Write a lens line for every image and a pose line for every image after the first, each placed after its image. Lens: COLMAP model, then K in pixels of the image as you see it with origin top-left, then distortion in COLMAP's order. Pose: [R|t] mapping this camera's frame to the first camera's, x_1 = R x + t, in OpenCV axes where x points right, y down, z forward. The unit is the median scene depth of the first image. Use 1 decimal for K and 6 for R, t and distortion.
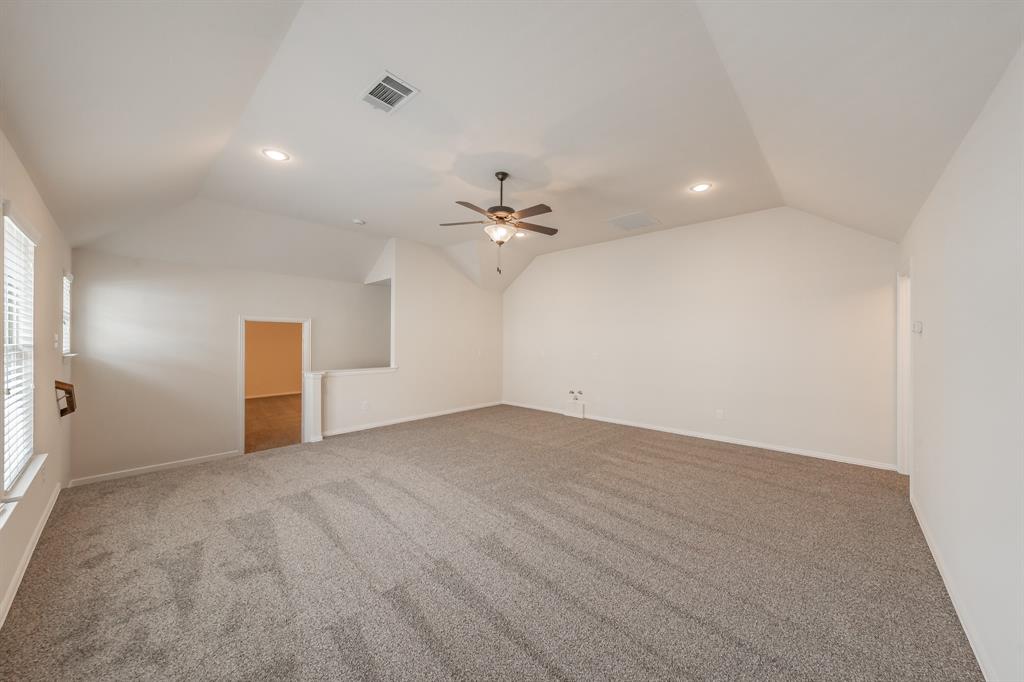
lens RADIAL K [[365.5, 0, 512.0], [0, 365.5, 341.0], [0, 0, 1]] dist [-0.000012, -0.000011]
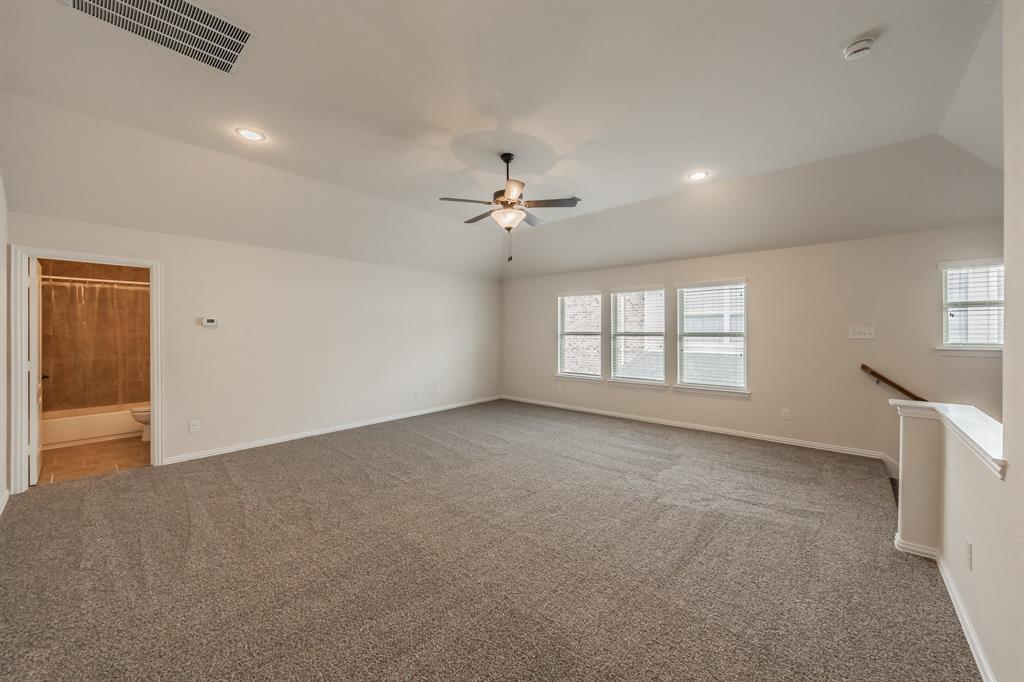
lens RADIAL K [[367.2, 0, 525.4], [0, 367.2, 332.3], [0, 0, 1]] dist [-0.000277, -0.000016]
pose [[-0.999755, -0.005122, -0.021542, -0.055943], [-0.005183, 0.999983, 0.002803, -0.002060], [0.021527, 0.002914, -0.999764, 1.956135]]
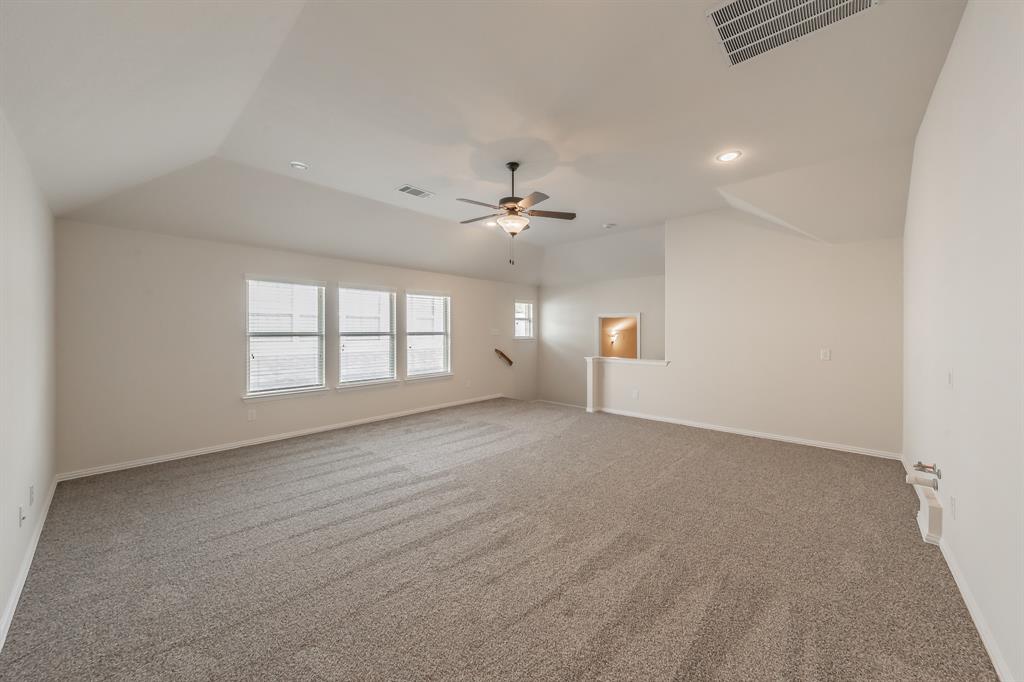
lens RADIAL K [[367.2, 0, 525.4], [0, 367.2, 332.3], [0, 0, 1]] dist [-0.000277, -0.000016]
pose [[0.007215, -0.000895, -0.999974, 0.974011], [0.000104, 1.000000, -0.000894, 0.001360], [0.999974, -0.000098, 0.007215, 1.029167]]
